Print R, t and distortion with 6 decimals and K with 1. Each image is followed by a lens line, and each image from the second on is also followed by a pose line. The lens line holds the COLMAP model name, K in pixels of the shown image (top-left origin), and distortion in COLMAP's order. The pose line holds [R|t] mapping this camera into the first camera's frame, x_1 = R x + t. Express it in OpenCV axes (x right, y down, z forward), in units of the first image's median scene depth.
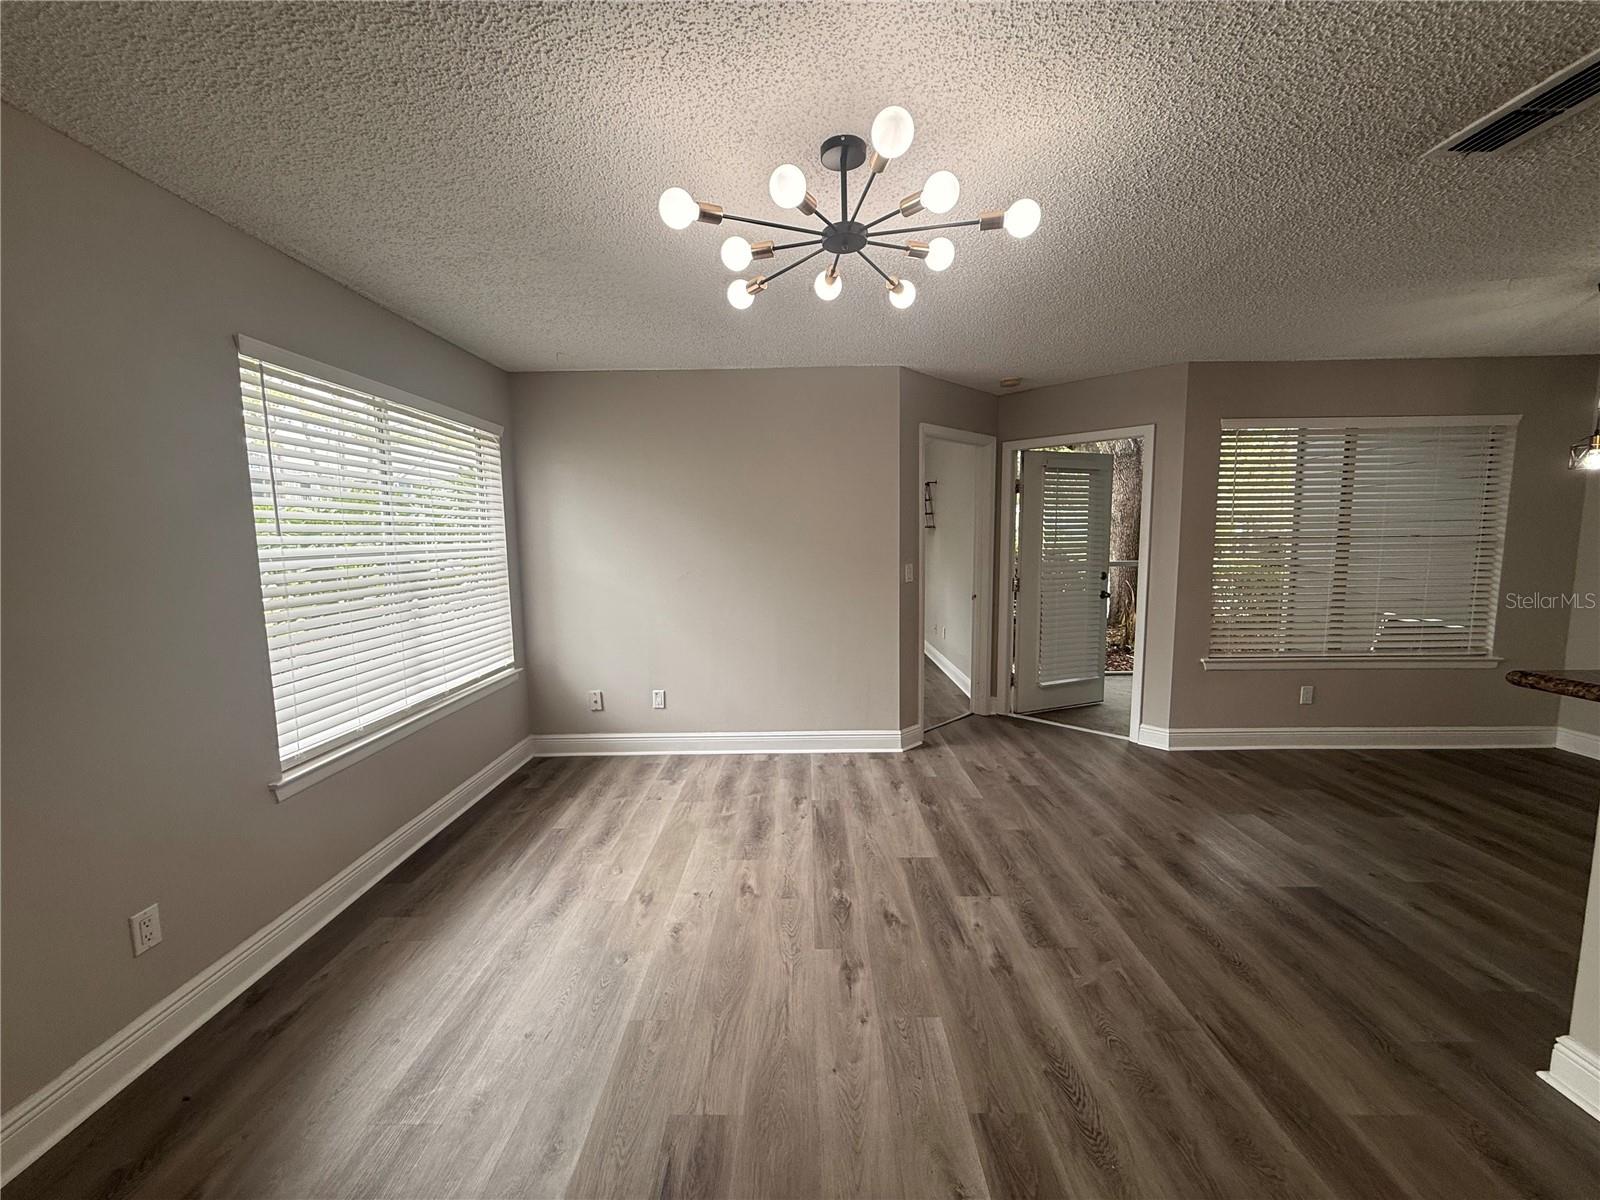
lens RADIAL K [[637.0, 0, 798.7], [0, 637.0, 602.0], [0, 0, 1]] dist [-0.001887, 0.000059]
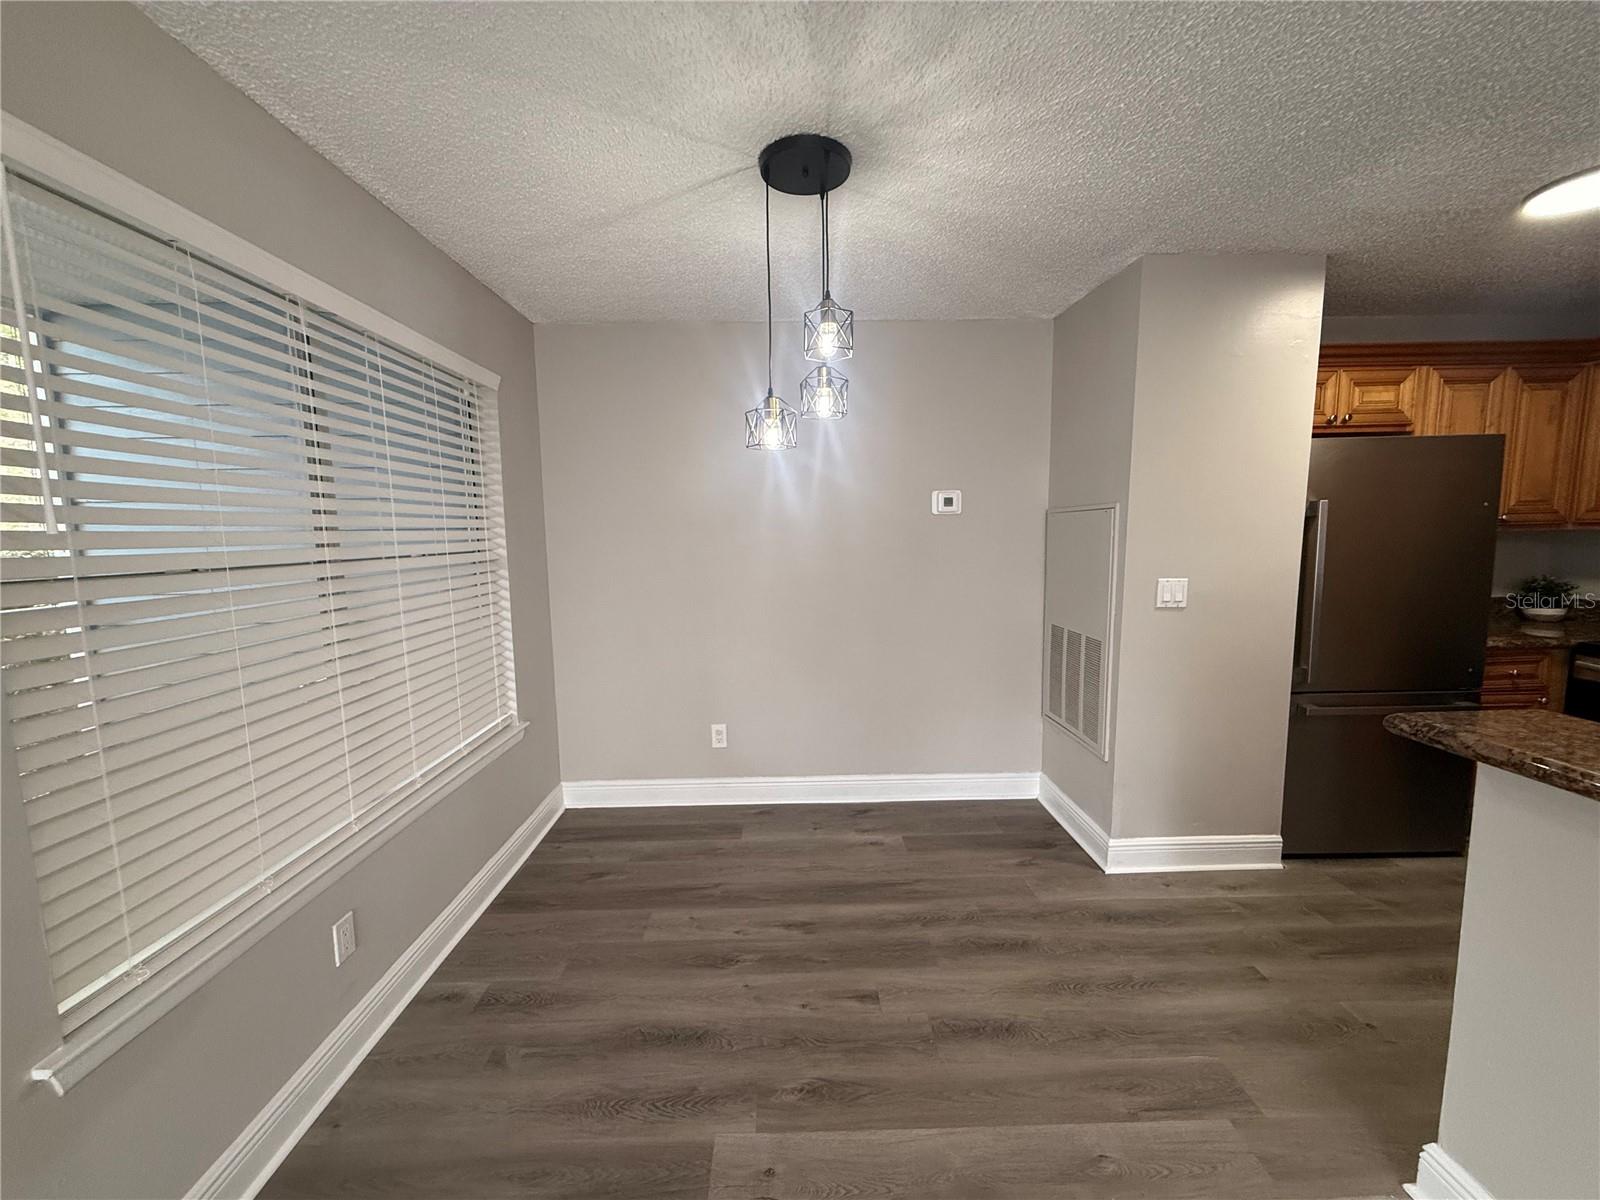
lens RADIAL K [[637.0, 0, 798.7], [0, 637.0, 602.0], [0, 0, 1]] dist [-0.001887, 0.000059]
pose [[-0.028915, -0.100946, 0.994472, 0.670630], [0.121543, 0.987150, 0.103737, -0.137064], [-0.992165, 0.123871, -0.016275, 1.159774]]
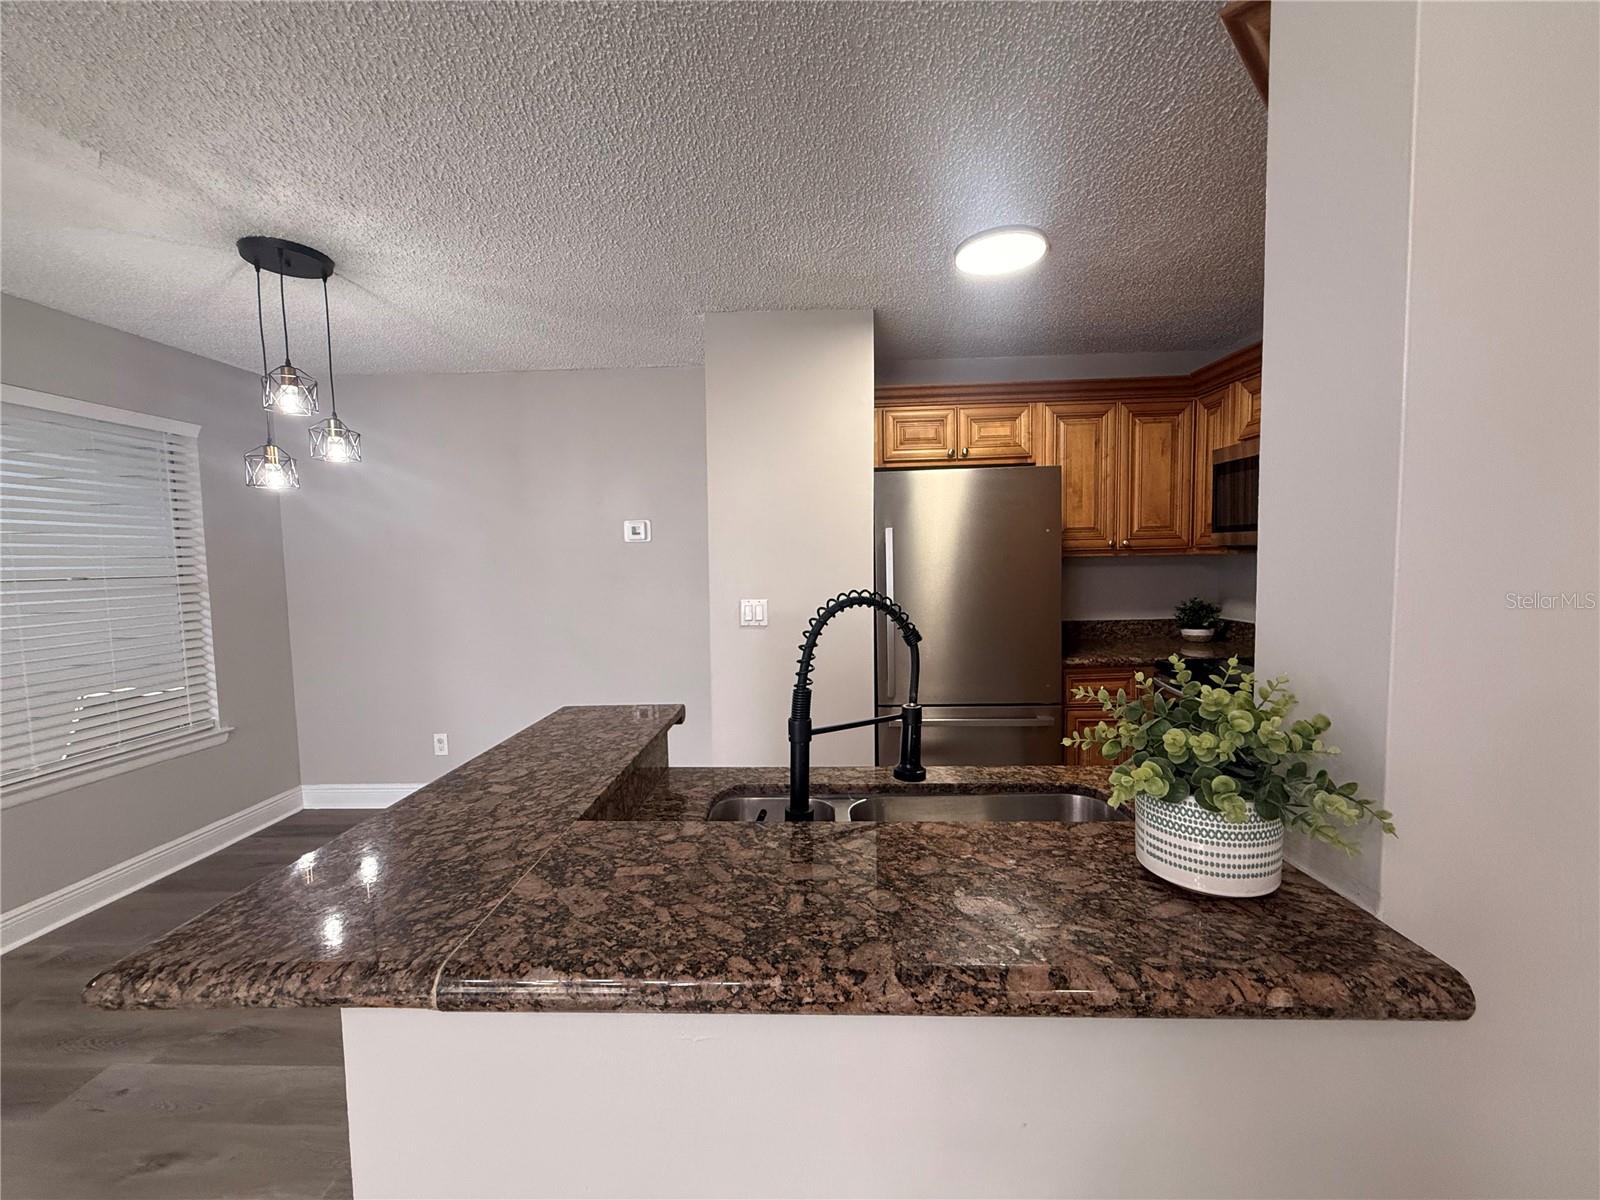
lens RADIAL K [[637.0, 0, 798.7], [0, 637.0, 602.0], [0, 0, 1]] dist [-0.001887, 0.000059]
pose [[0.022912, -0.057896, 0.998060, 0.550471], [0.124225, 0.990750, 0.054620, -0.039528], [-0.991990, 0.122732, 0.029892, 0.409421]]
